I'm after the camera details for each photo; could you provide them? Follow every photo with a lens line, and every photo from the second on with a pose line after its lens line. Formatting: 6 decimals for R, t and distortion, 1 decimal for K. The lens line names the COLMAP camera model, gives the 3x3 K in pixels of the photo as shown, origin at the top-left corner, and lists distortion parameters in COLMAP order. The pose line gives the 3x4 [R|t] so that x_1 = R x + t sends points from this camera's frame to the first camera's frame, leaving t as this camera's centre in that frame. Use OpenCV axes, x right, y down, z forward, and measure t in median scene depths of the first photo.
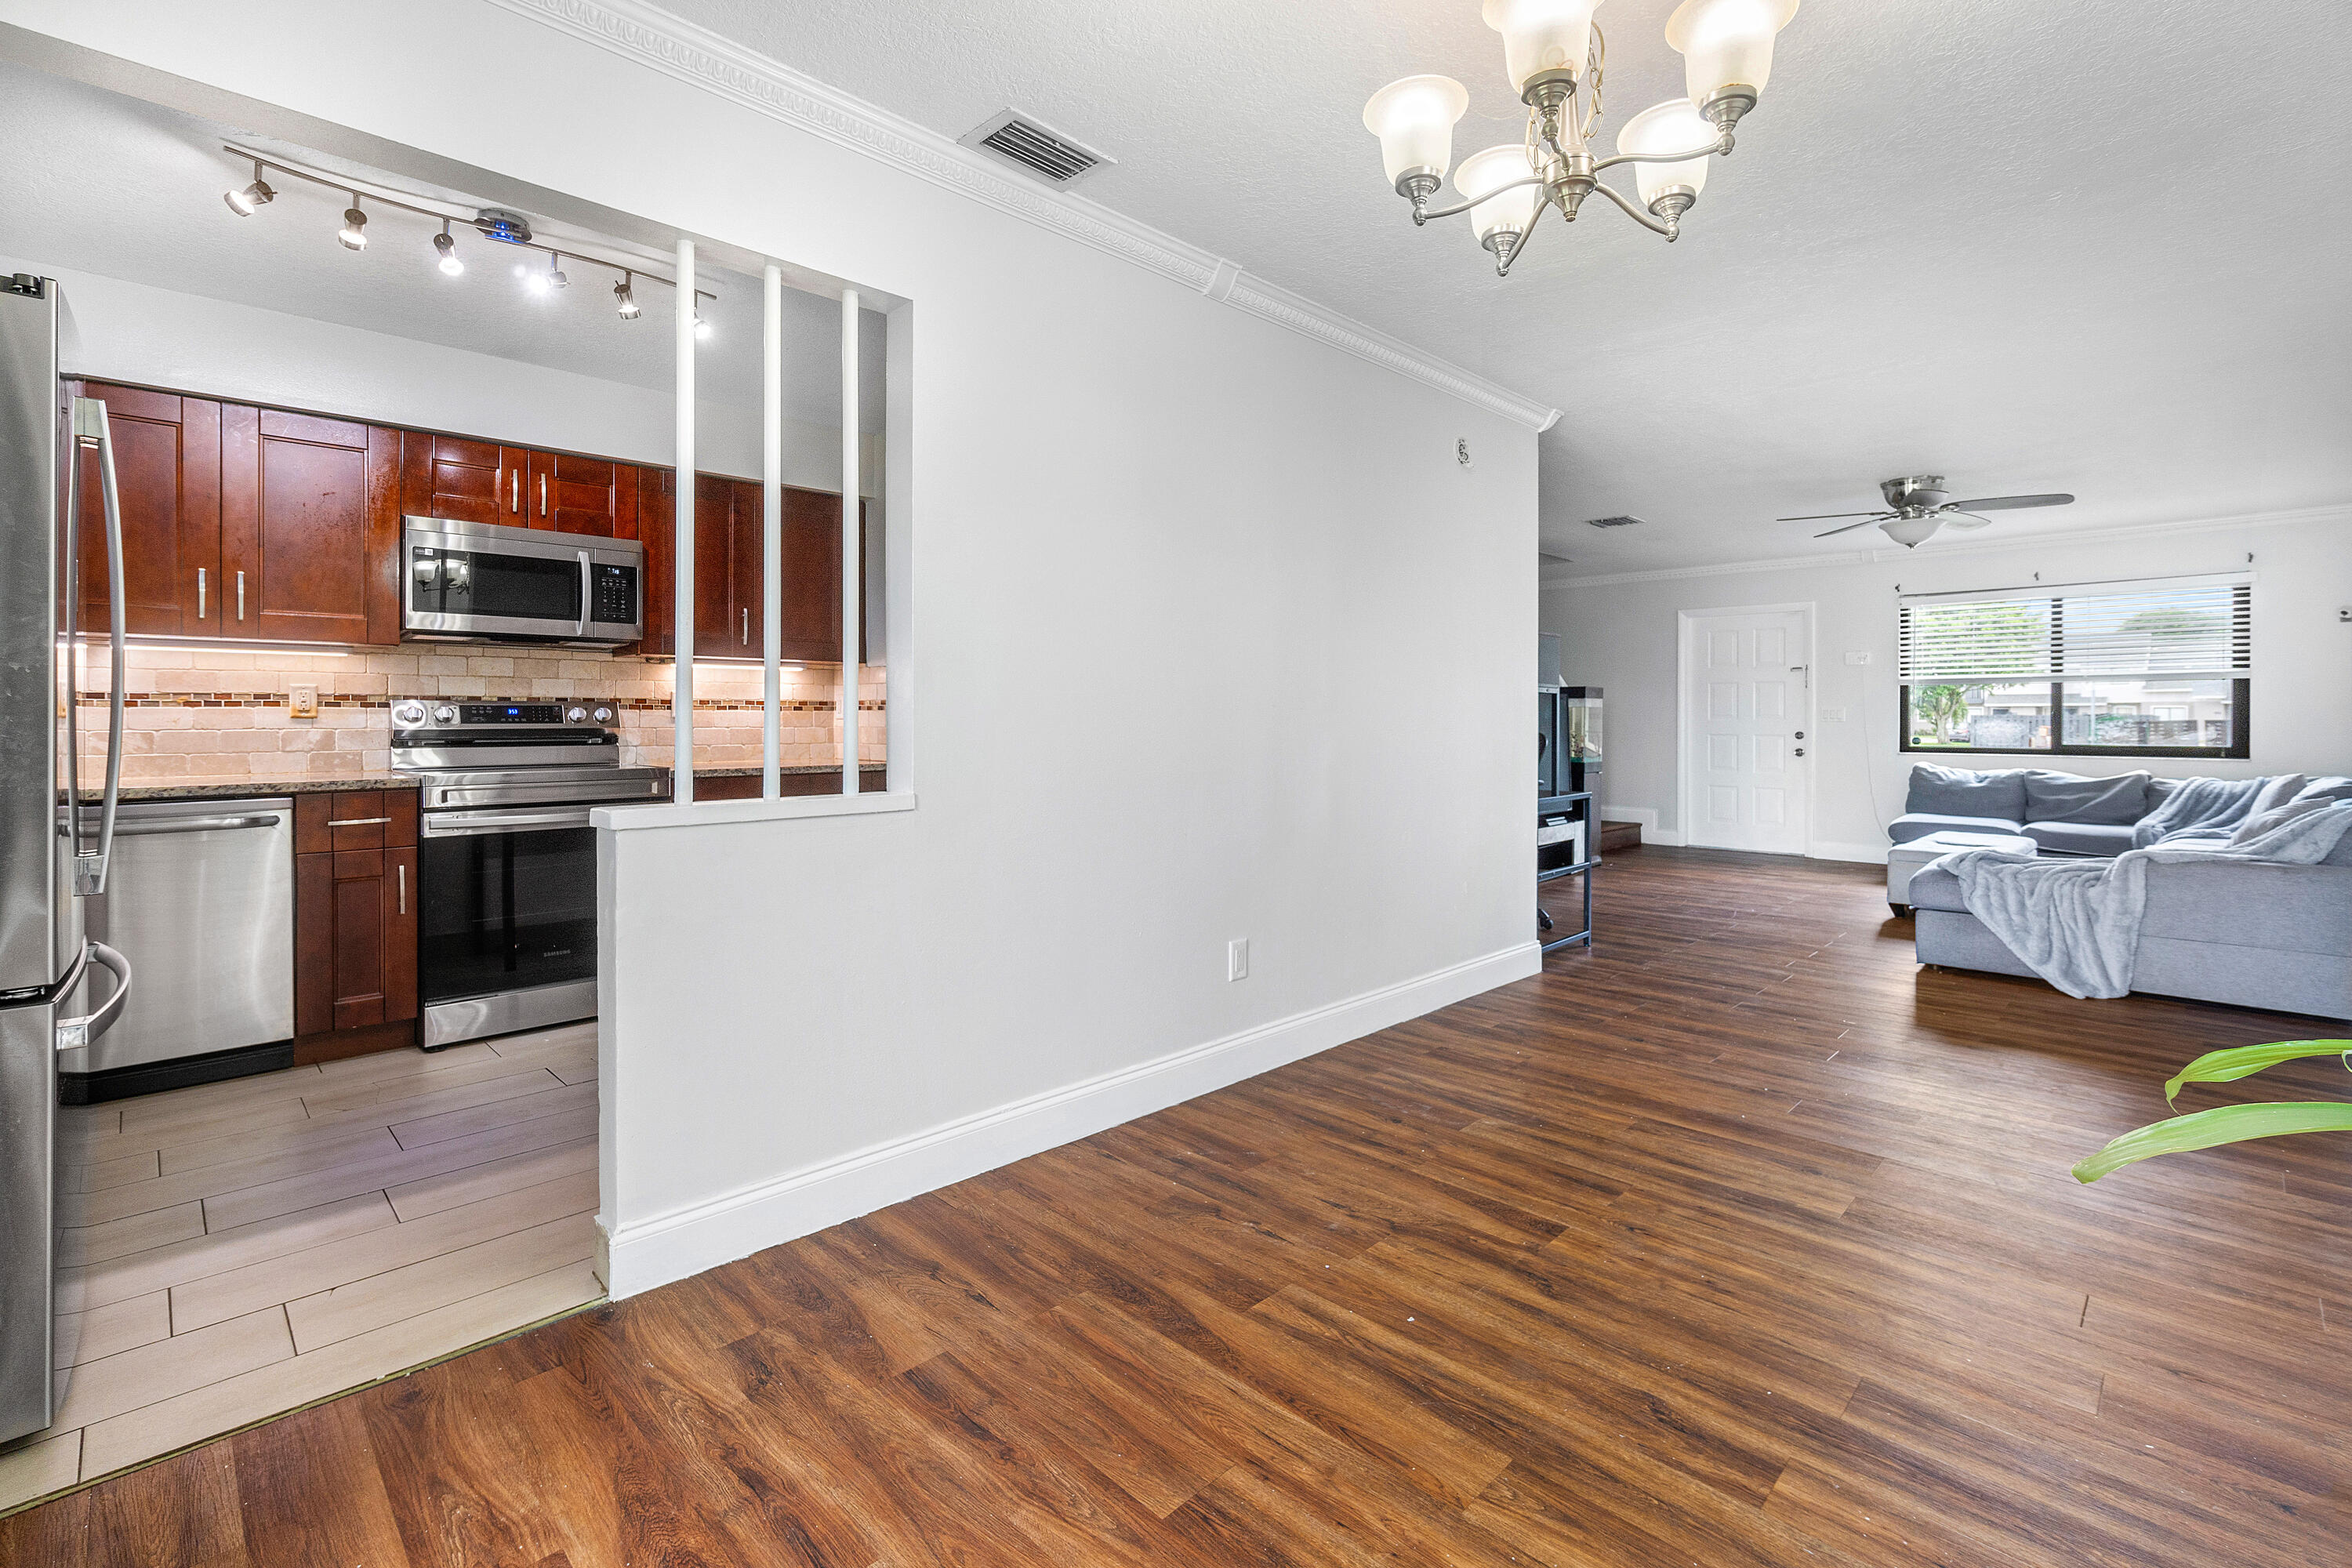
lens RADIAL K [[1017.7, 0, 1145.5], [0, 1017.7, 723.5], [0, 0, 1]] dist [-0.000999, -0.000134]
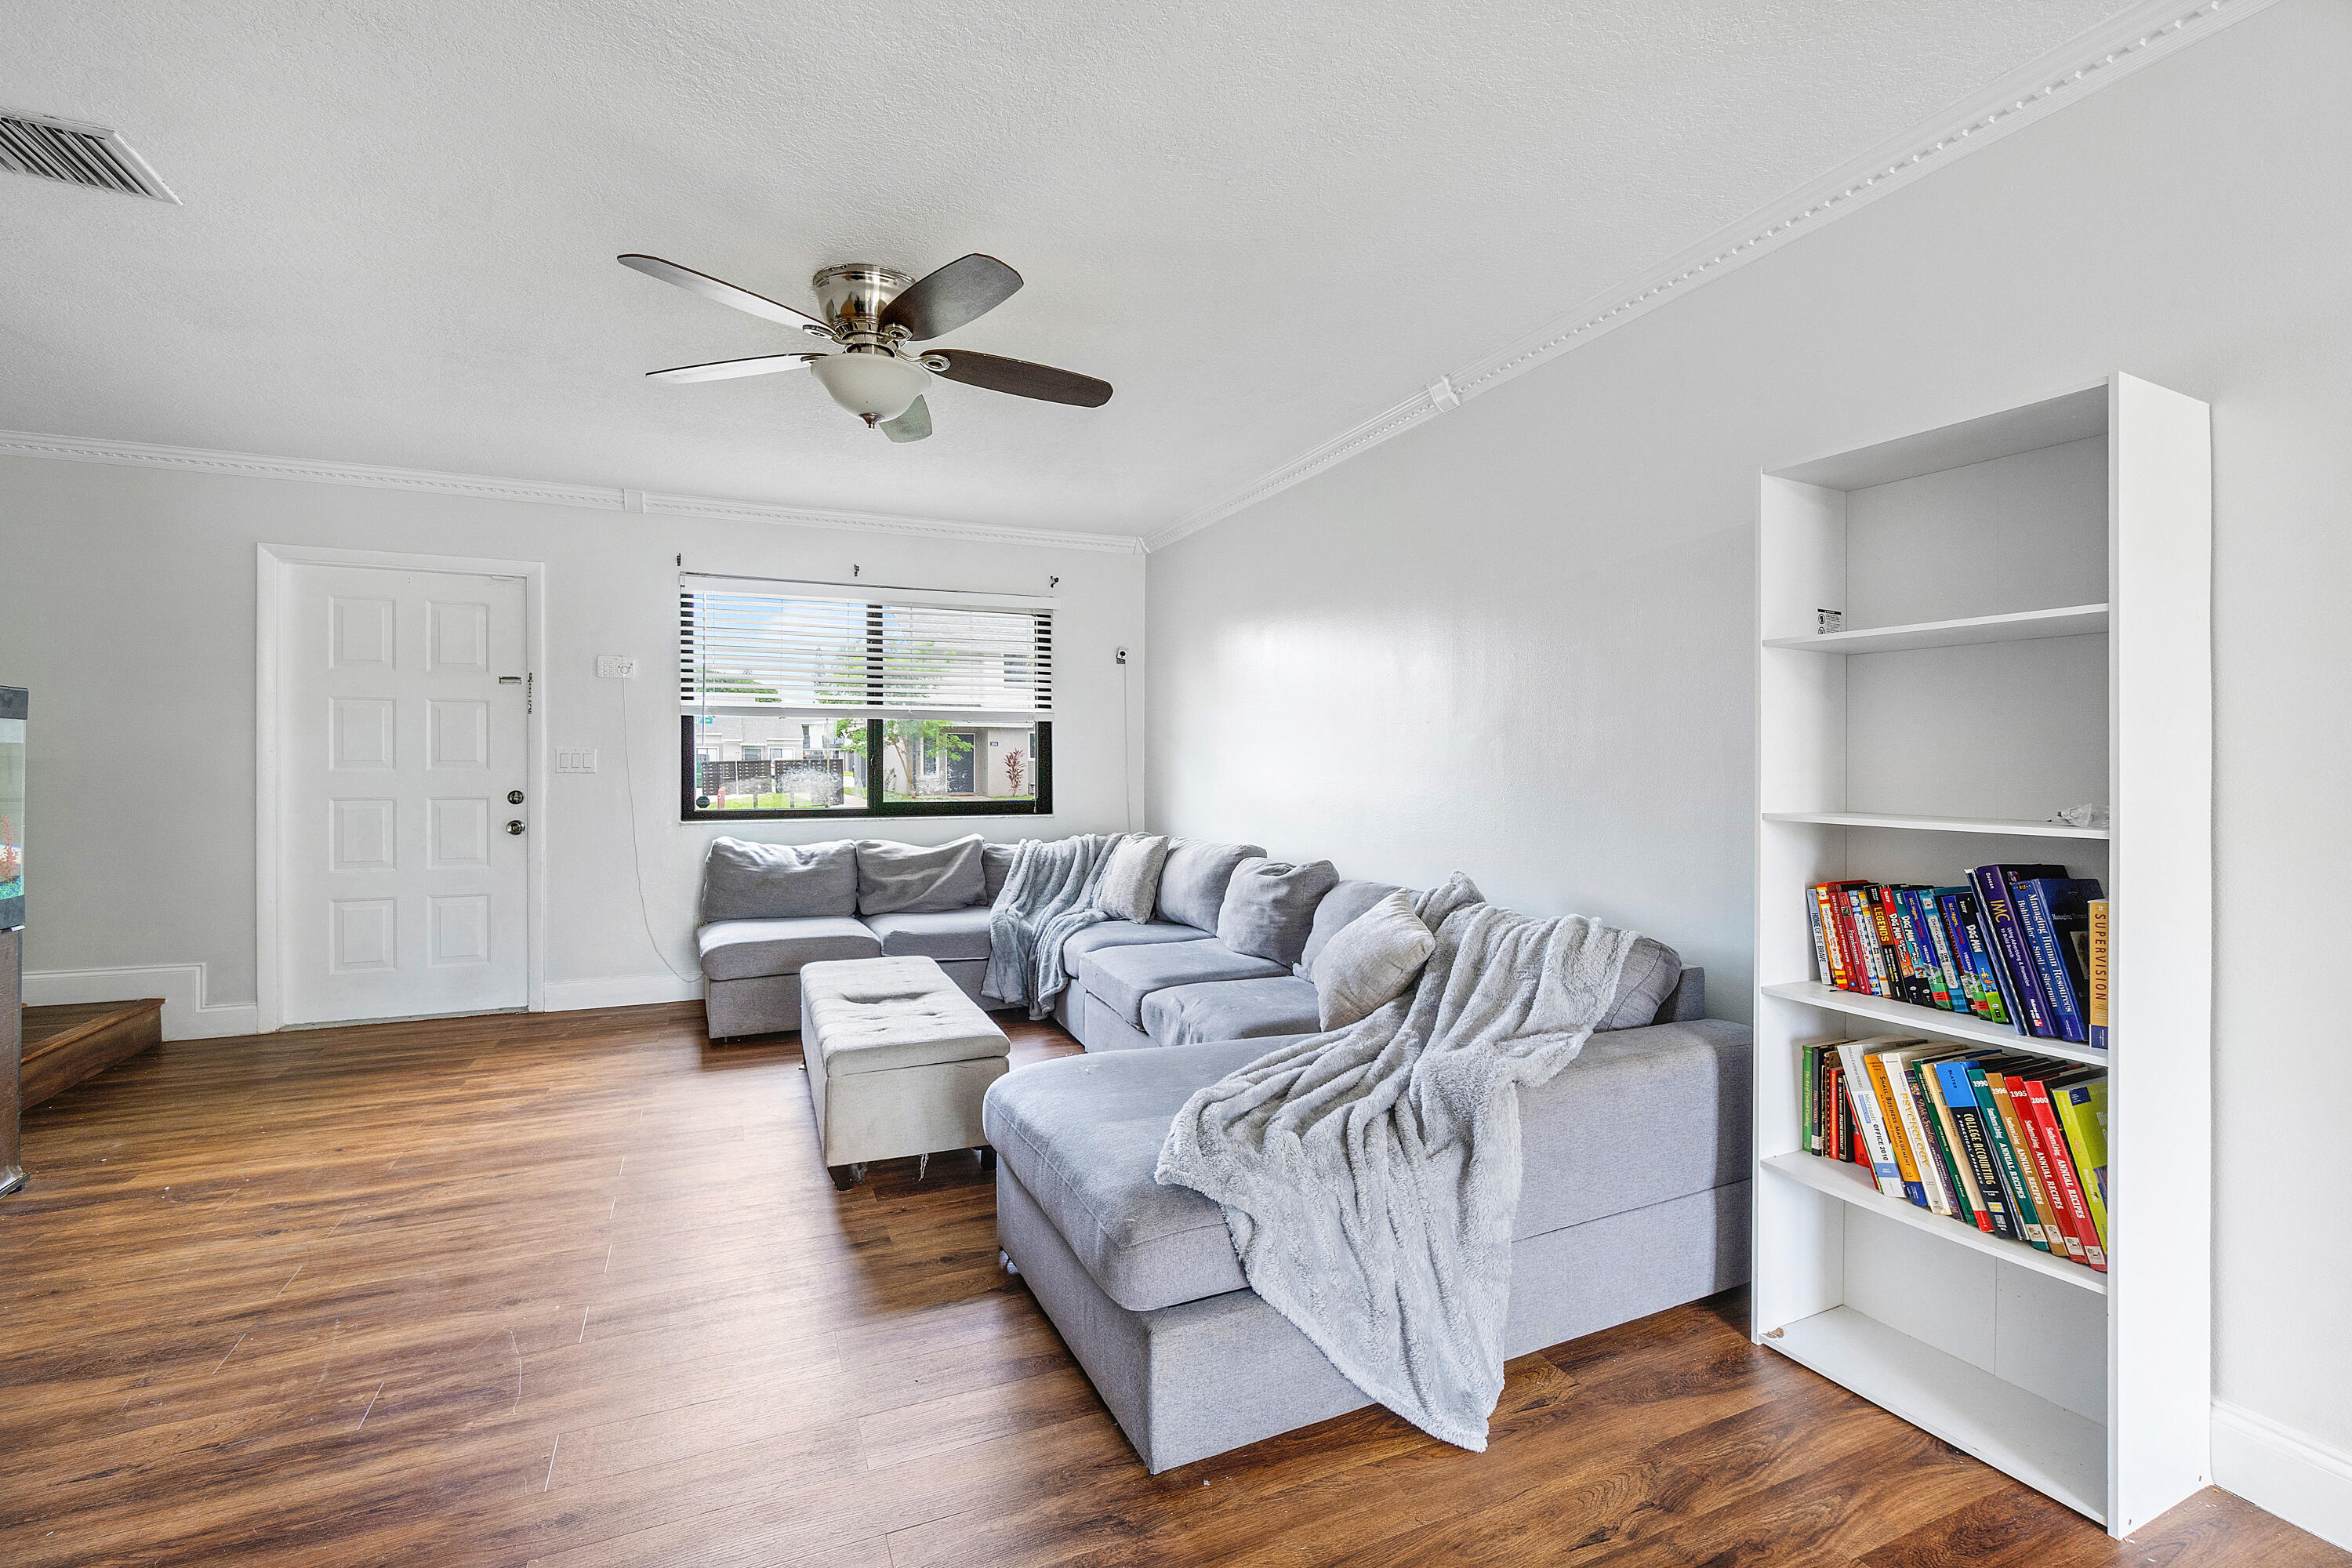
lens RADIAL K [[1020.9, 0, 1172.2], [0, 1020.9, 768.7], [0, 0, 1]] dist [0.001352, 0.000168]
pose [[0.325170, -0.007307, 0.945627, 0.266903], [0.002145, 0.999973, 0.006989, -0.008726], [-0.945653, -0.000244, 0.325177, 0.557860]]
